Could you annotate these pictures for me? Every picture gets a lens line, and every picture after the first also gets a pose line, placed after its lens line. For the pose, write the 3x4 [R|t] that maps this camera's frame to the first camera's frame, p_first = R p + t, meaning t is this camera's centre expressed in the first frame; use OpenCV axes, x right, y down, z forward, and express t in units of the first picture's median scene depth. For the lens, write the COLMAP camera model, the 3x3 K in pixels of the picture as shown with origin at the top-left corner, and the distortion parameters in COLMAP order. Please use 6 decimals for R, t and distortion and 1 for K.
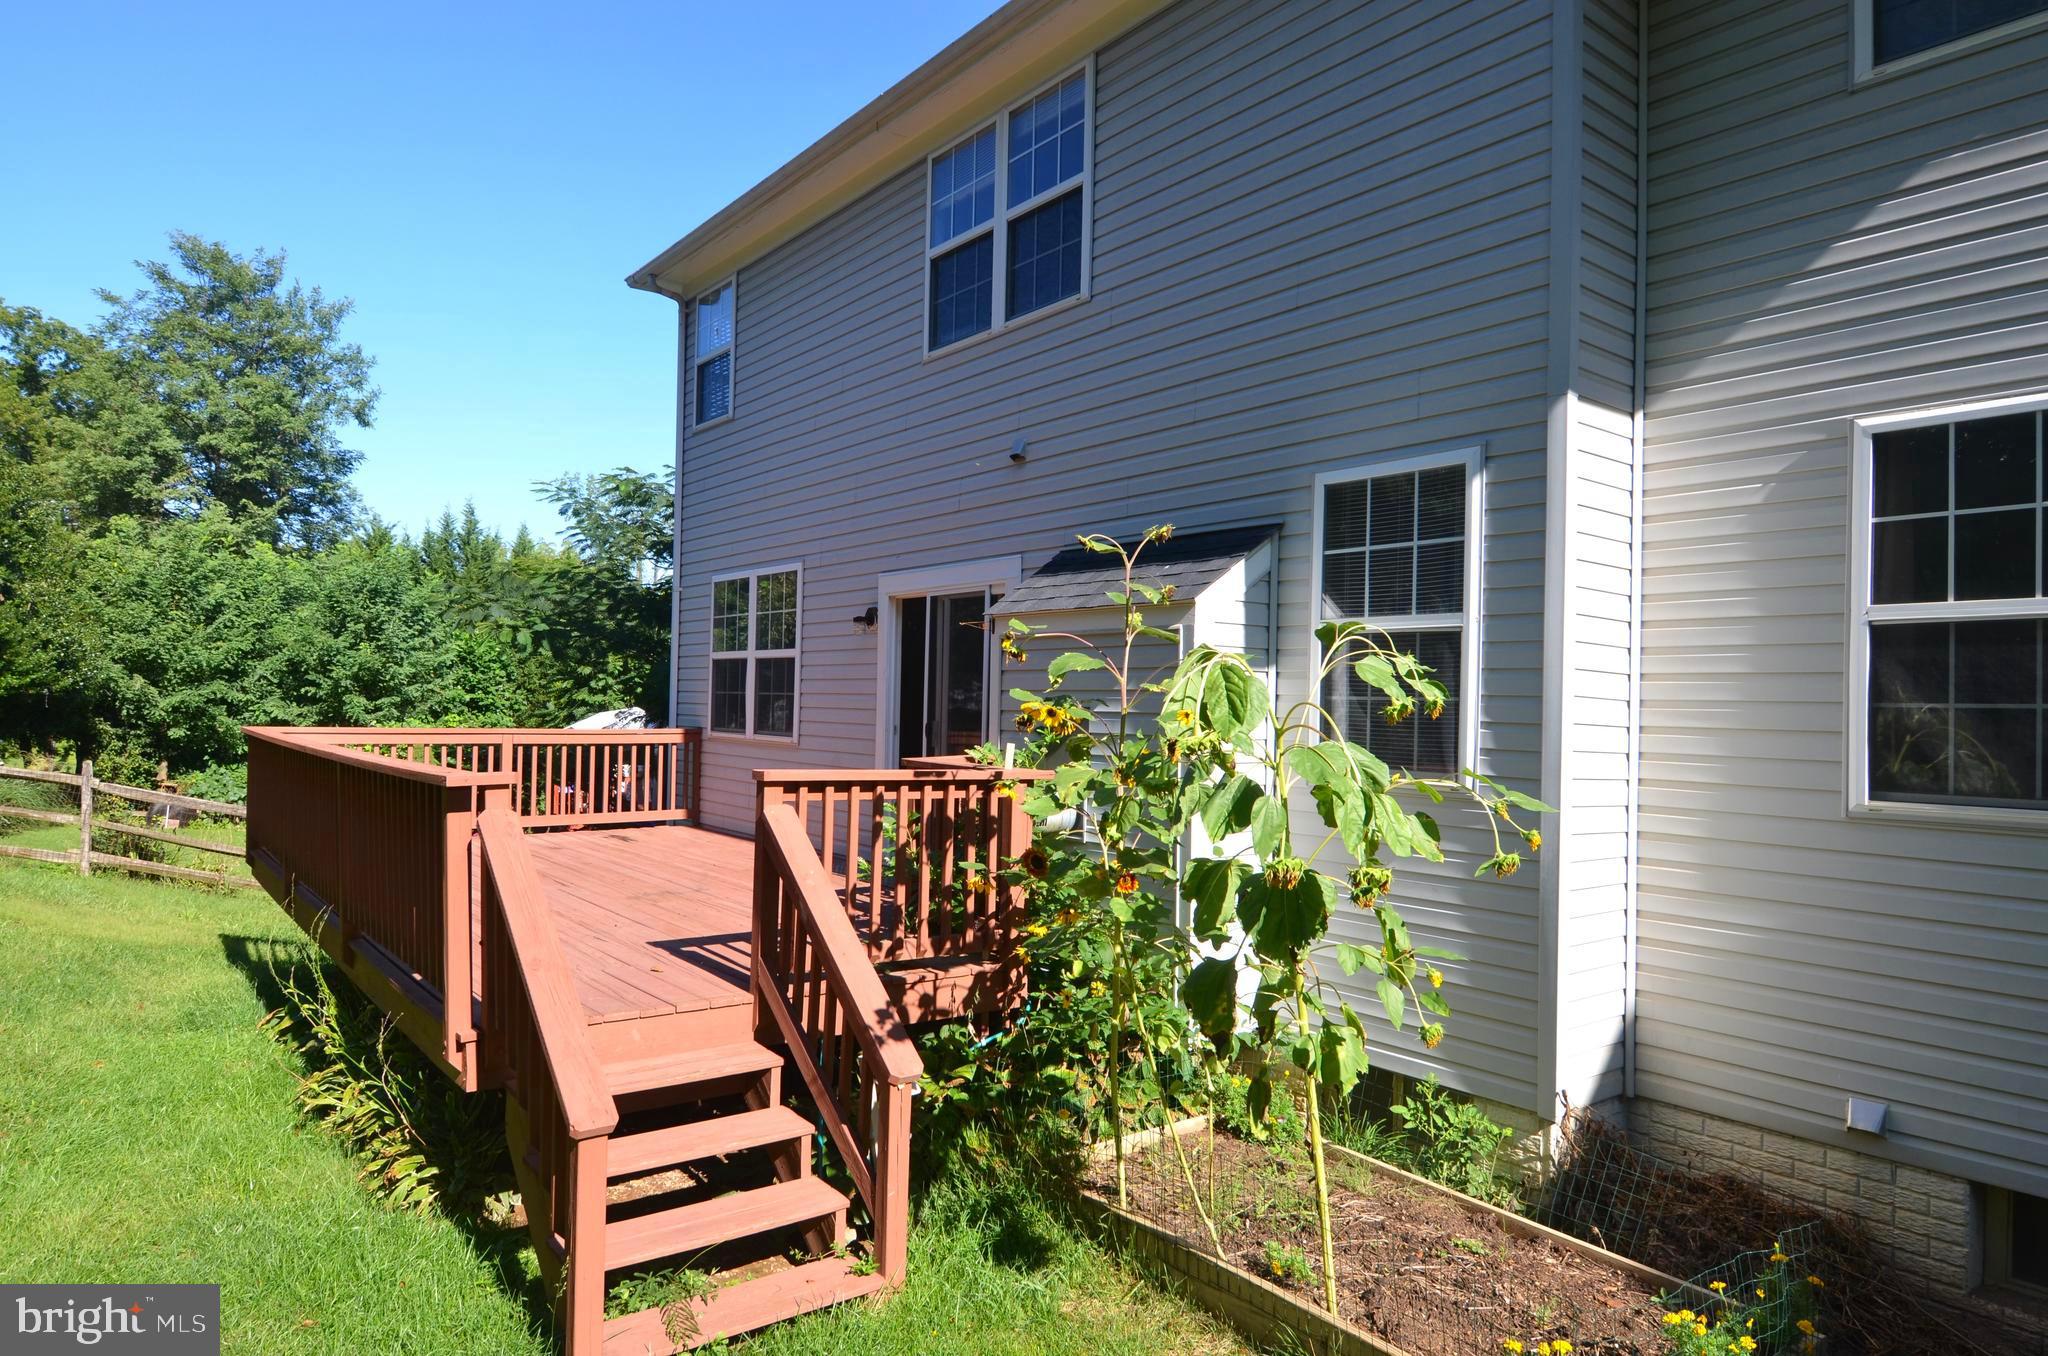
lens RADIAL K [[1252.3, 0, 1018.0], [0, 1252.3, 688.3], [0, 0, 1]] dist [0.003935, -0.017904]
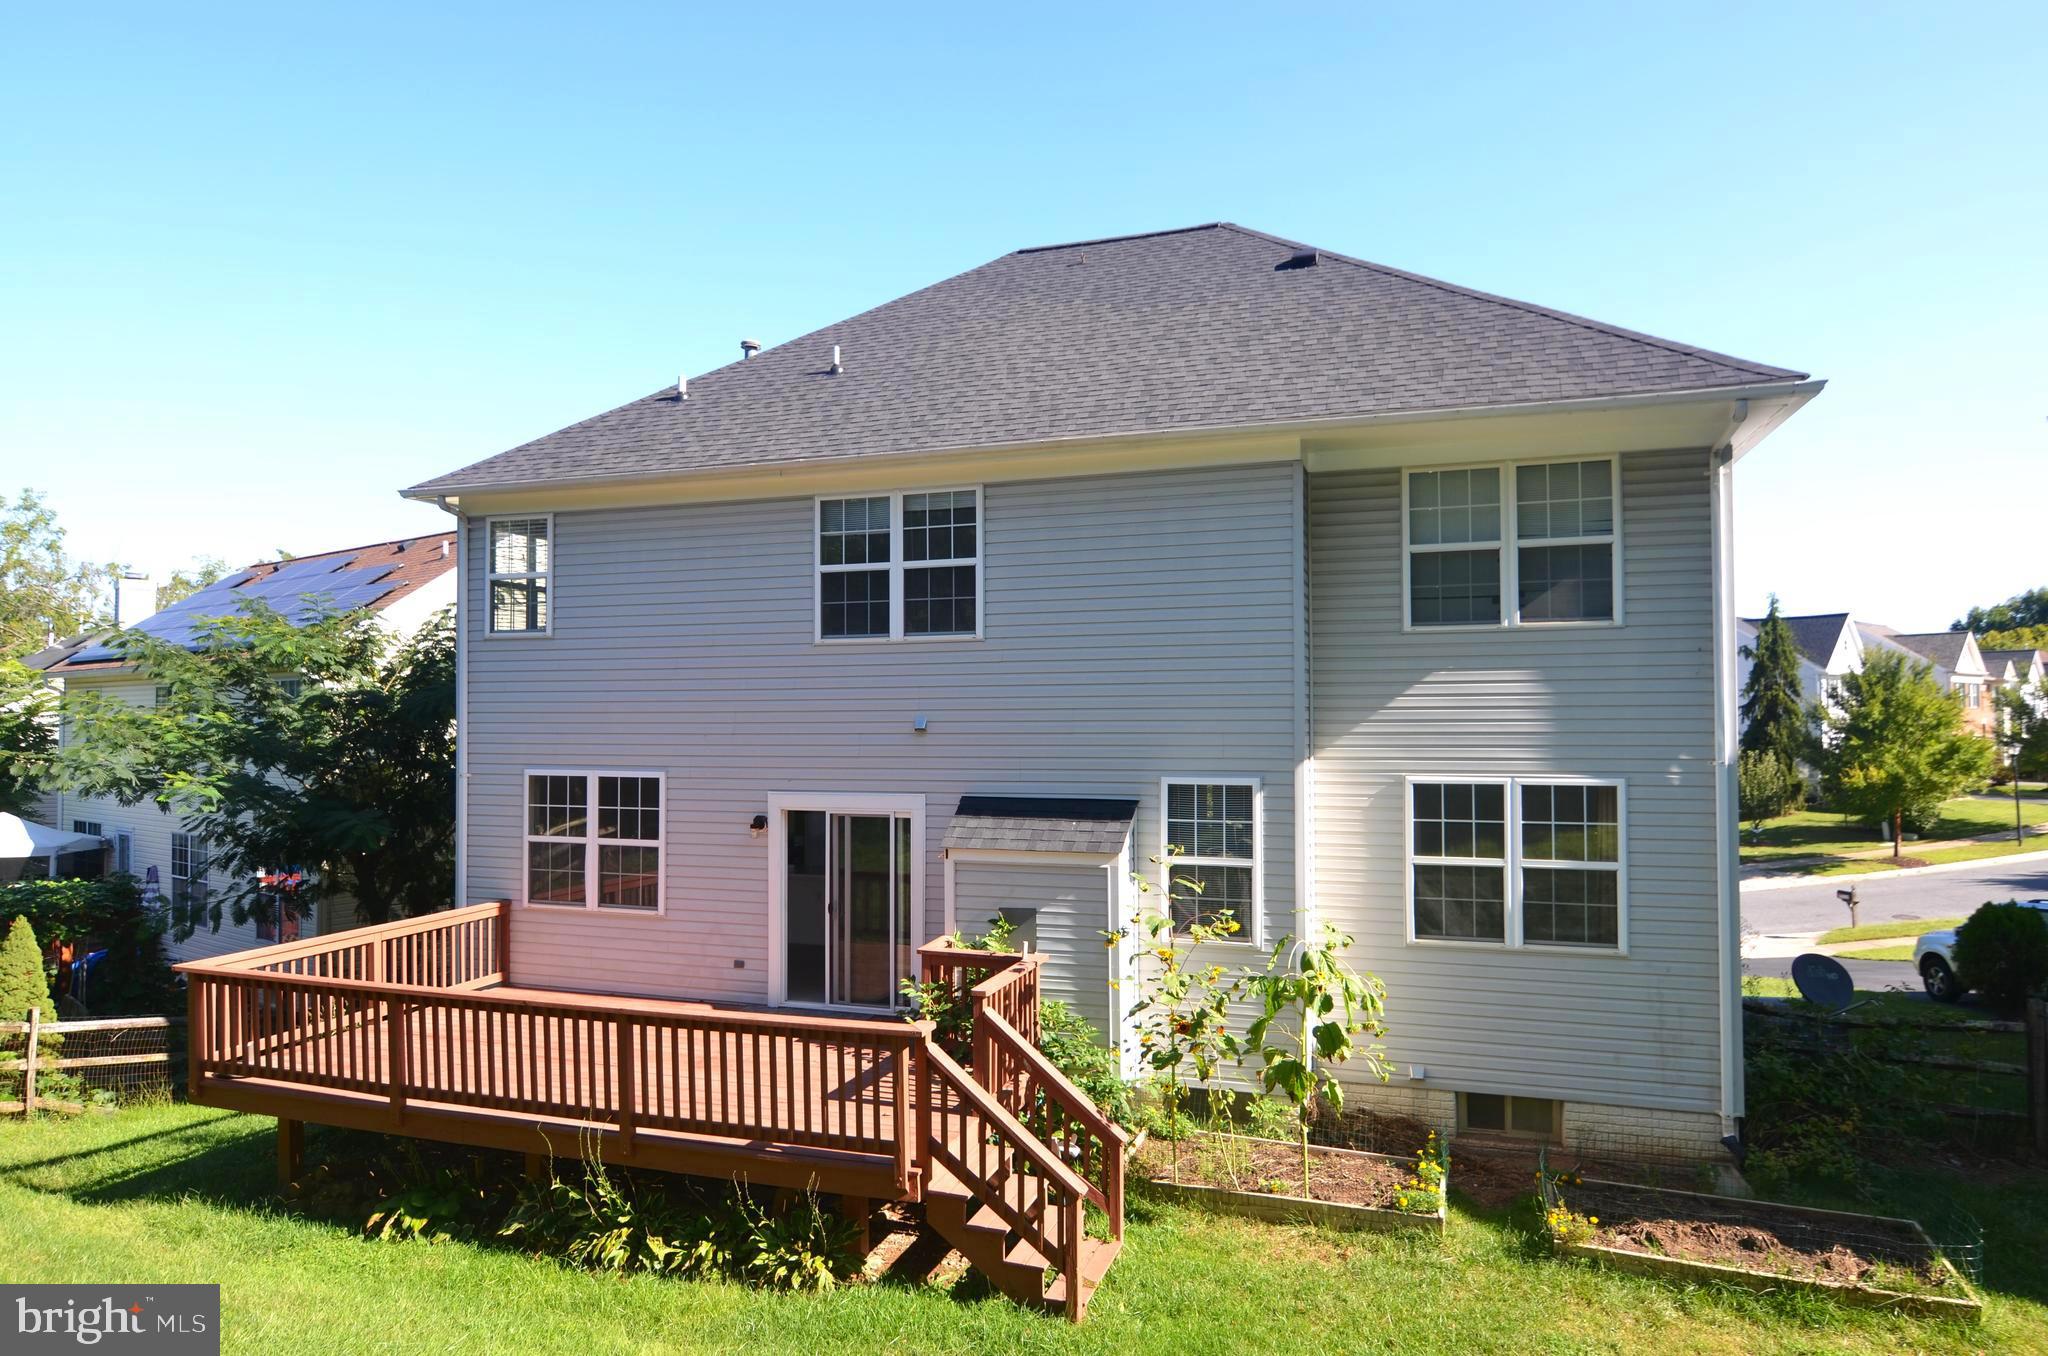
lens RADIAL K [[1252.3, 0, 1057.4], [0, 1252.3, 688.8], [0, 0, 1]] dist [0.003935, -0.017904]
pose [[0.828324, -0.011811, 0.560125, -1.058904], [0.012702, 0.999917, 0.002300, -0.349980], [-0.560106, 0.005209, 0.828405, -0.519175]]
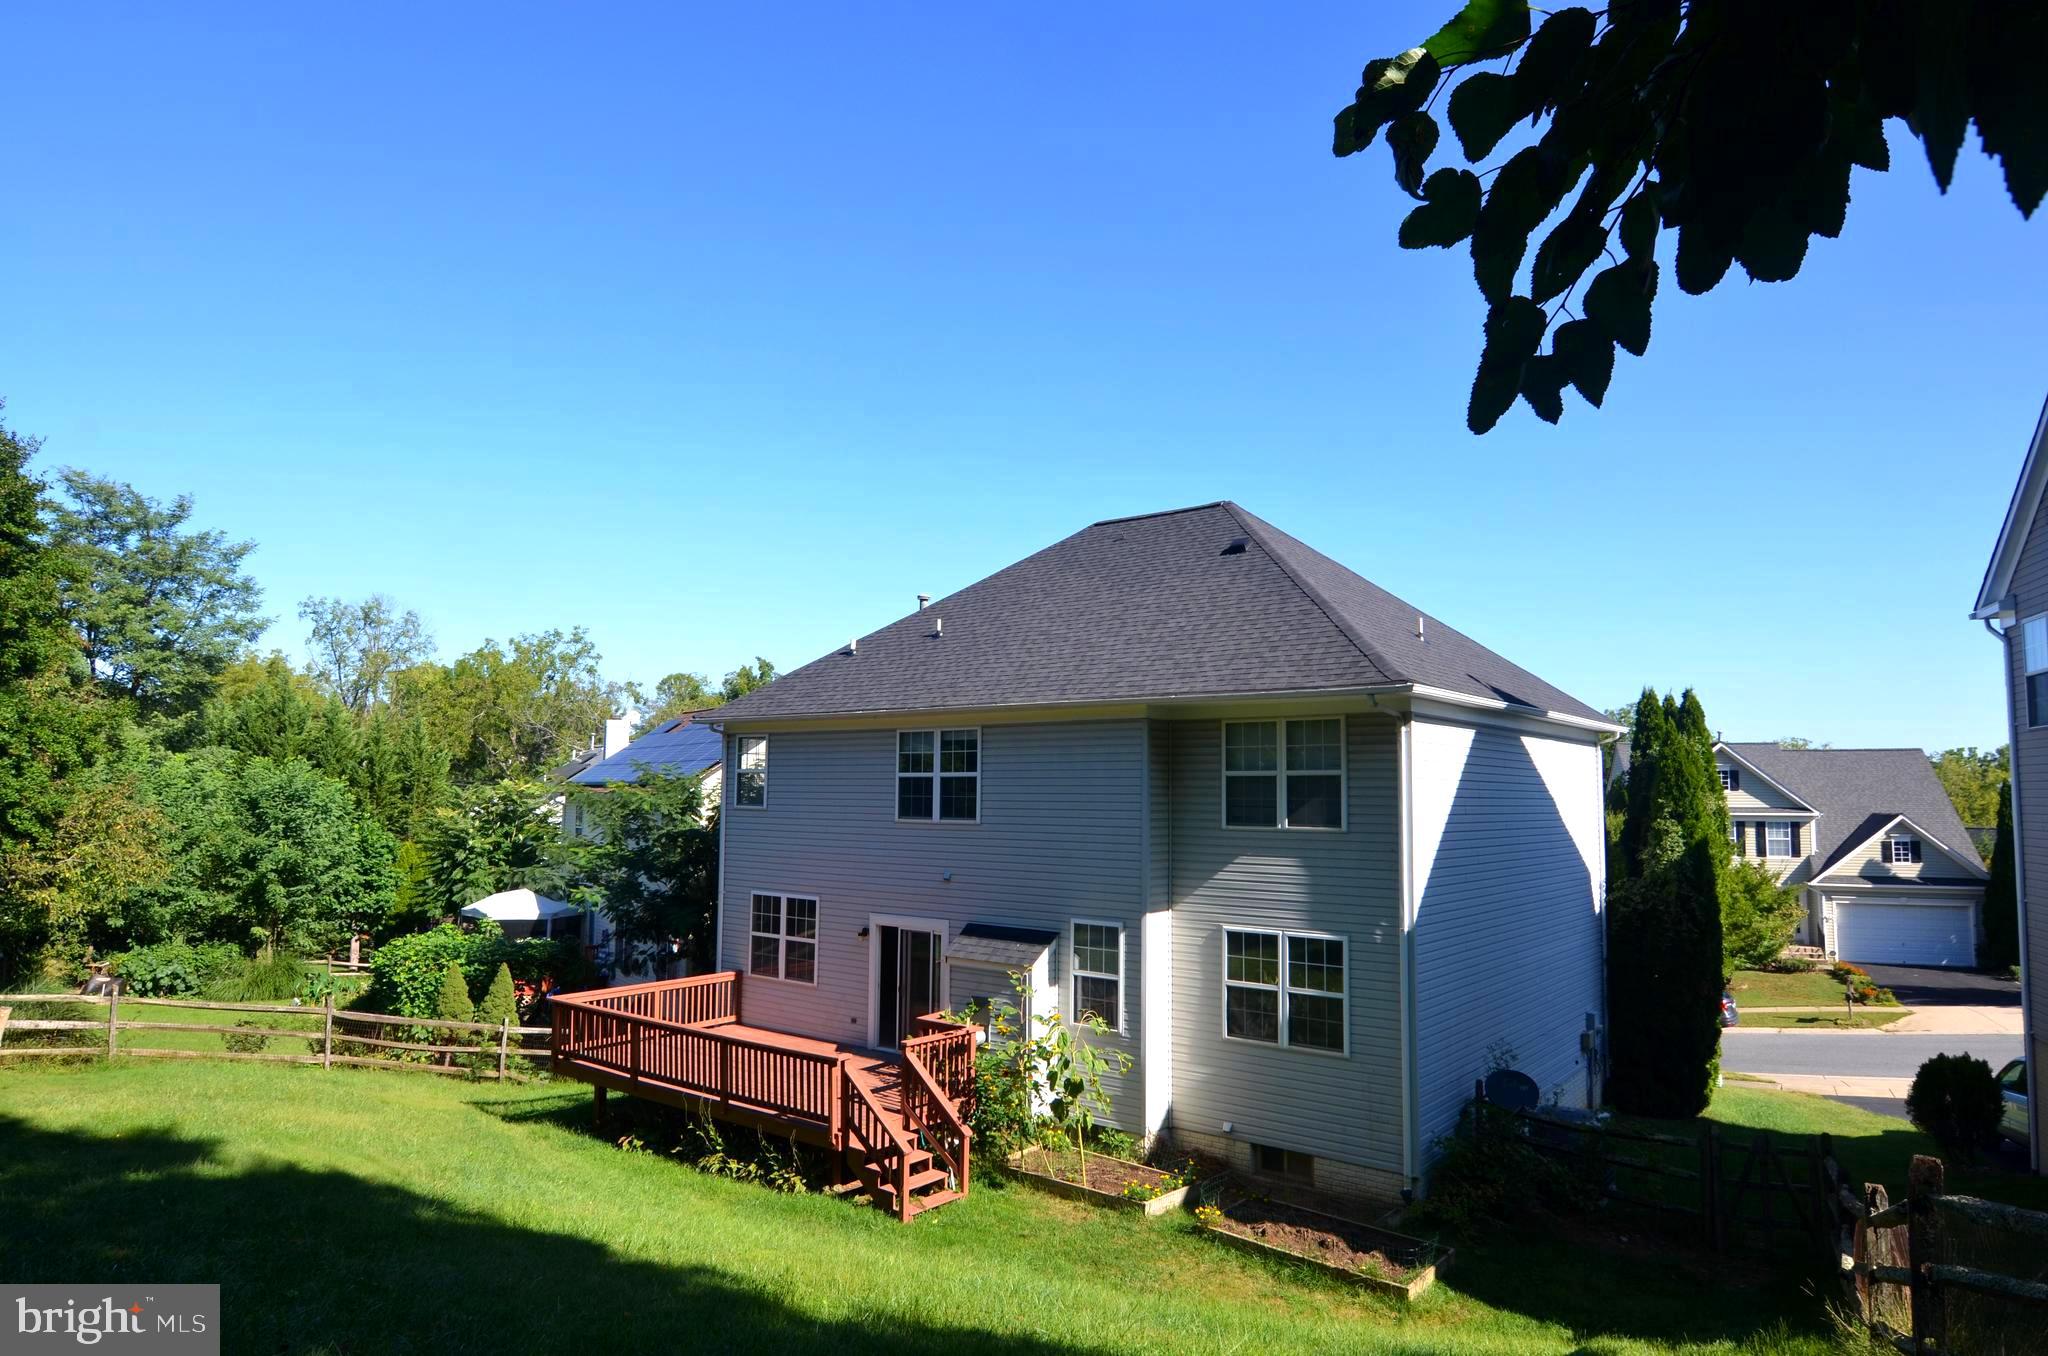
lens RADIAL K [[1252.3, 0, 1027.7], [0, 1252.3, 682.6], [0, 0, 1]] dist [0.003935, -0.017904]
pose [[0.971904, 0.007560, 0.235258, -0.625061], [0.008450, 0.997719, -0.066972, -0.594236], [-0.235227, 0.067079, 0.969623, -2.087147]]
